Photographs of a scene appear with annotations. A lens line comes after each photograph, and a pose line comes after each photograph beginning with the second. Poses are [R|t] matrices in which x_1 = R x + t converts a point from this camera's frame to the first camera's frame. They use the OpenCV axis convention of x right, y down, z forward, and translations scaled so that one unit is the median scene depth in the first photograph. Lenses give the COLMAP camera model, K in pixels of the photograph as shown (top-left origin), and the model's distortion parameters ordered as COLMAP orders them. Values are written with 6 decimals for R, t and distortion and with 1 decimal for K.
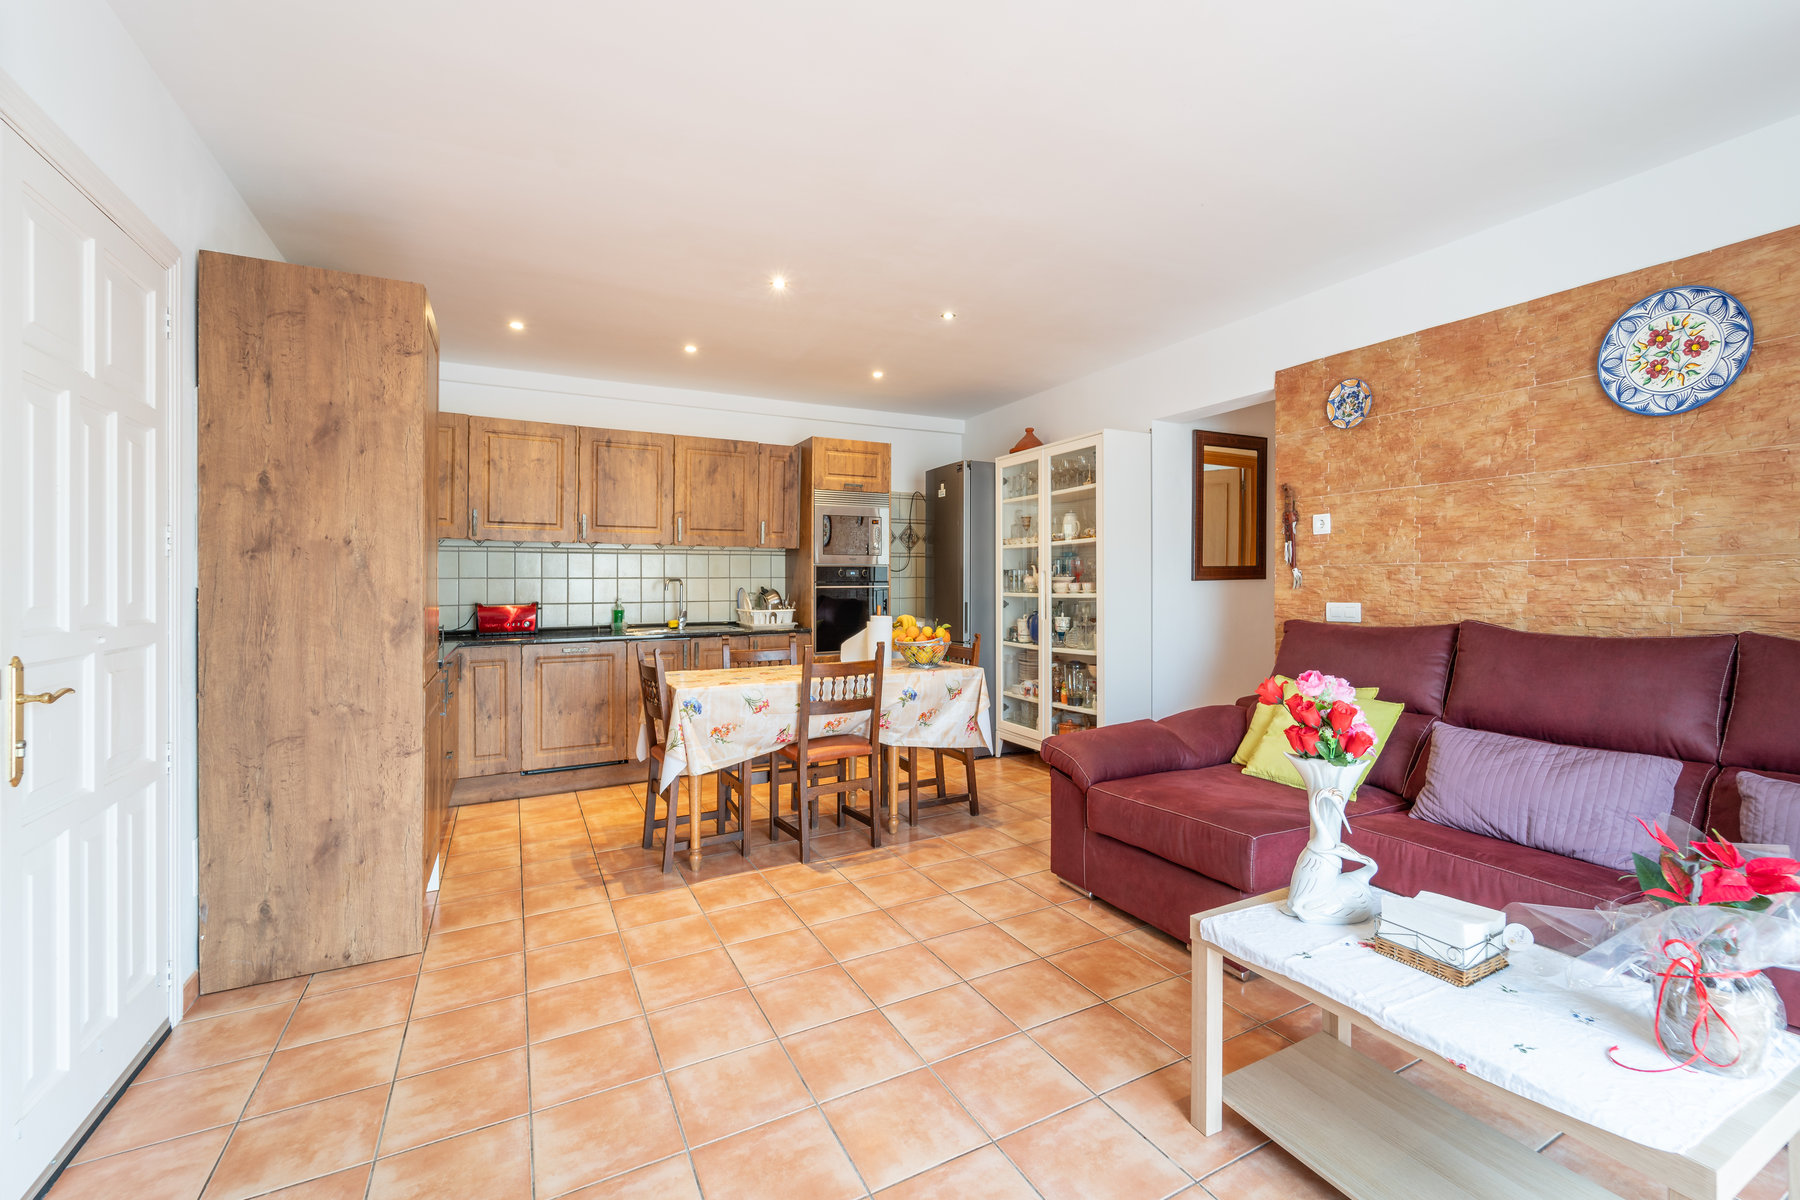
lens RADIAL K [[756.5, 0, 955.9], [0, 756.5, 587.9], [0, 0, 1]] dist [0.003221, -0.000730]
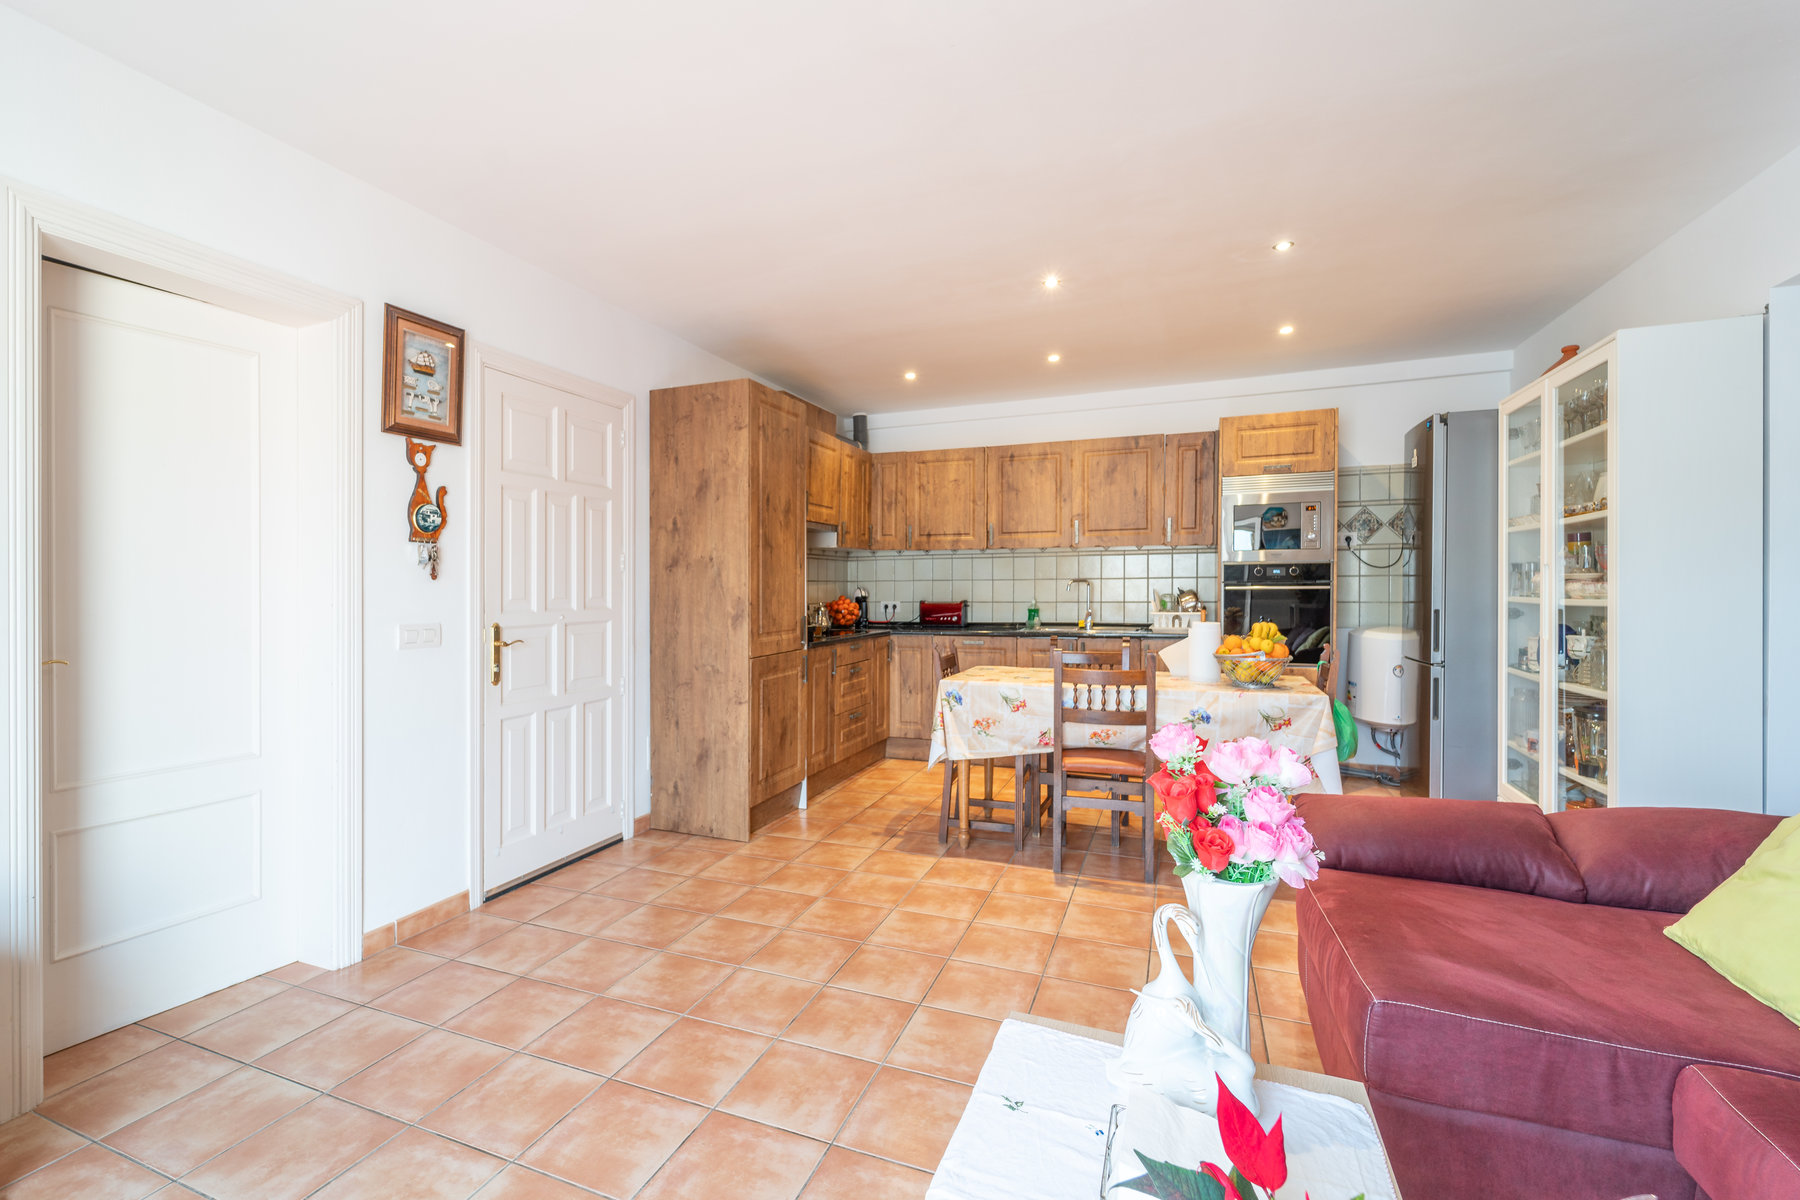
lens RADIAL K [[800.3, 0, 935.1], [0, 800.3, 589.7], [0, 0, 1]] dist [-0.000573, -0.000584]
pose [[0.627048, 0.003528, -0.778972, 0.600551], [-0.001134, 0.999993, 0.003616, -0.004361], [0.778980, -0.001384, 0.627048, 0.278015]]
